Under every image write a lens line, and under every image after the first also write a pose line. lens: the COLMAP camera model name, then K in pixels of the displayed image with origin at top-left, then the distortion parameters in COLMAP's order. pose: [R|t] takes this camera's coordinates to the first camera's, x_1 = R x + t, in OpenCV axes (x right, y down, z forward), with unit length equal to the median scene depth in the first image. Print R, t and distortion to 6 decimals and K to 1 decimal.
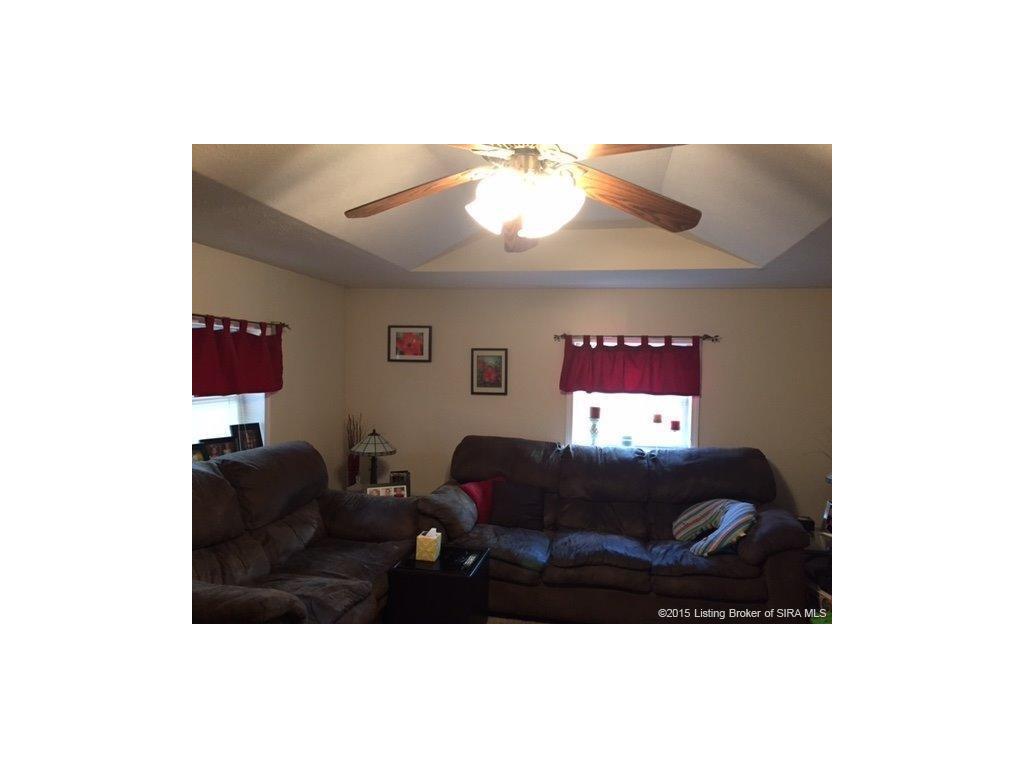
lens RADIAL K [[550.2, 0, 512.0], [0, 550.2, 384.0], [0, 0, 1]] dist [0.055390, -0.000202]
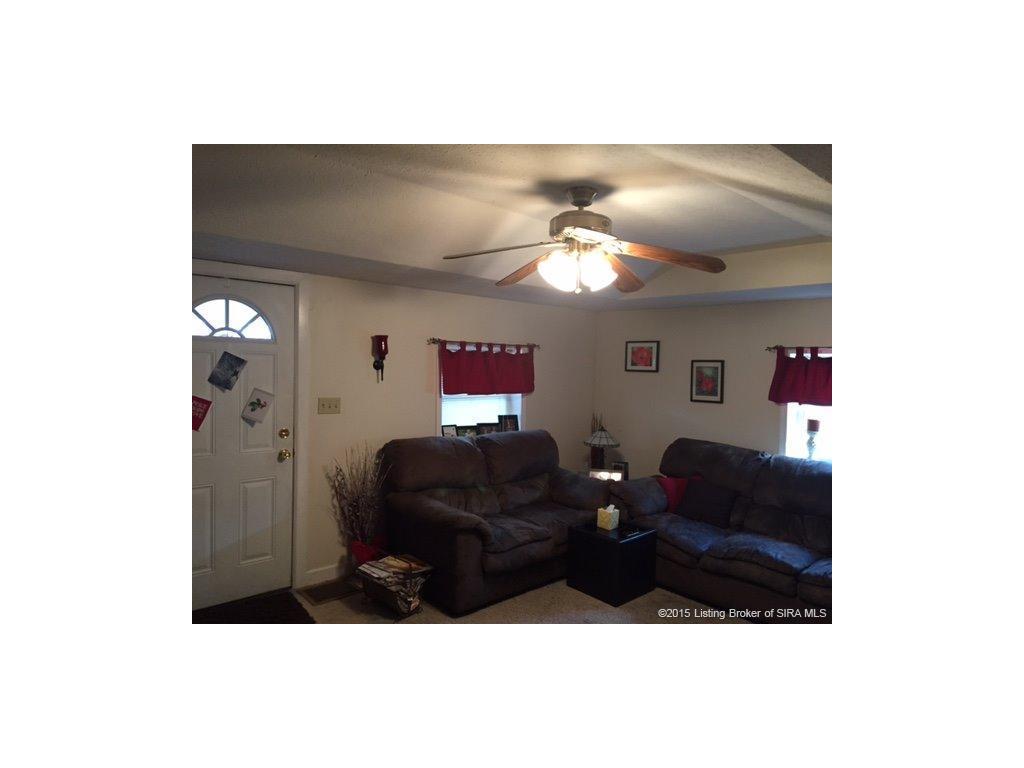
lens RADIAL K [[550.2, 0, 512.0], [0, 550.2, 384.0], [0, 0, 1]] dist [0.055390, -0.000202]
pose [[0.805145, 0.021768, -0.592678, 0.339324], [-0.026642, 0.999645, 0.000522, -0.008551], [0.592479, 0.015370, 0.805439, -0.130300]]
